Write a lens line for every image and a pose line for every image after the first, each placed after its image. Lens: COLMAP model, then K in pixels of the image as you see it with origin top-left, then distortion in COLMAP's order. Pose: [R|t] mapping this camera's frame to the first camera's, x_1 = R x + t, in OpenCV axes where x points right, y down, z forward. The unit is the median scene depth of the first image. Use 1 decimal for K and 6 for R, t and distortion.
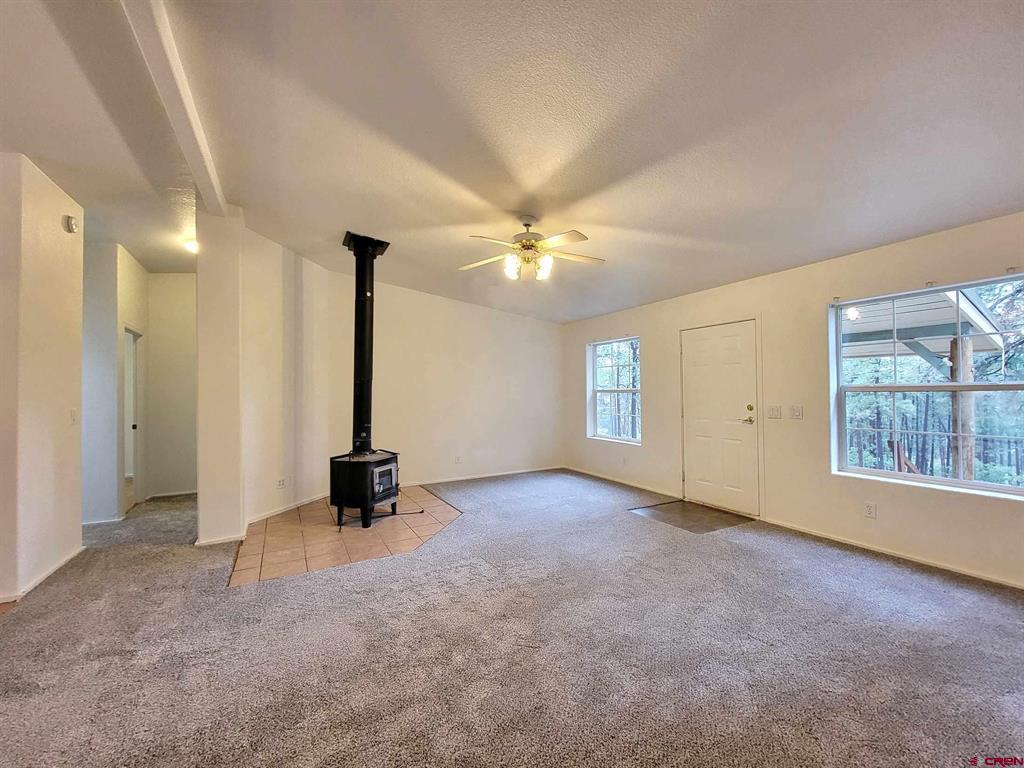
lens RADIAL K [[411.8, 0, 518.9], [0, 411.8, 387.1], [0, 0, 1]] dist [-0.001030, -0.000259]
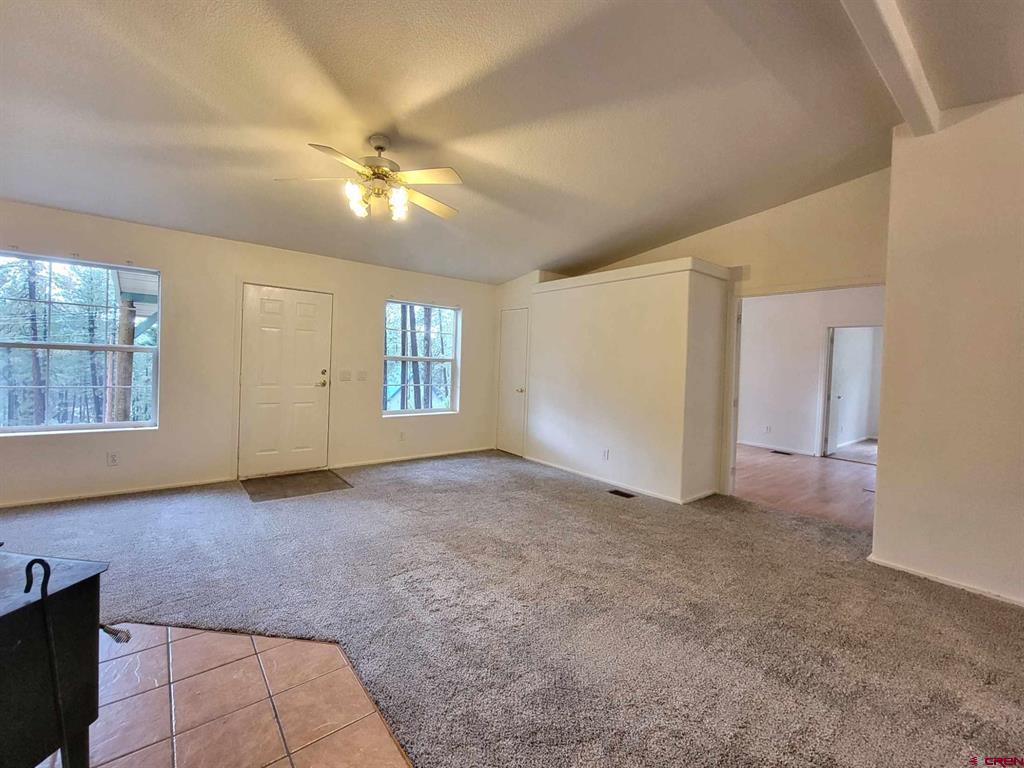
lens RADIAL K [[437.5, 0, 508.9], [0, 437.5, 370.8], [0, 0, 1]] dist [-0.003566, 0.000083]
pose [[-0.164667, -0.017522, 0.986194, -0.774510], [-0.041329, 0.999087, 0.010850, 0.014257], [-0.985483, -0.038972, -0.165241, 0.788240]]
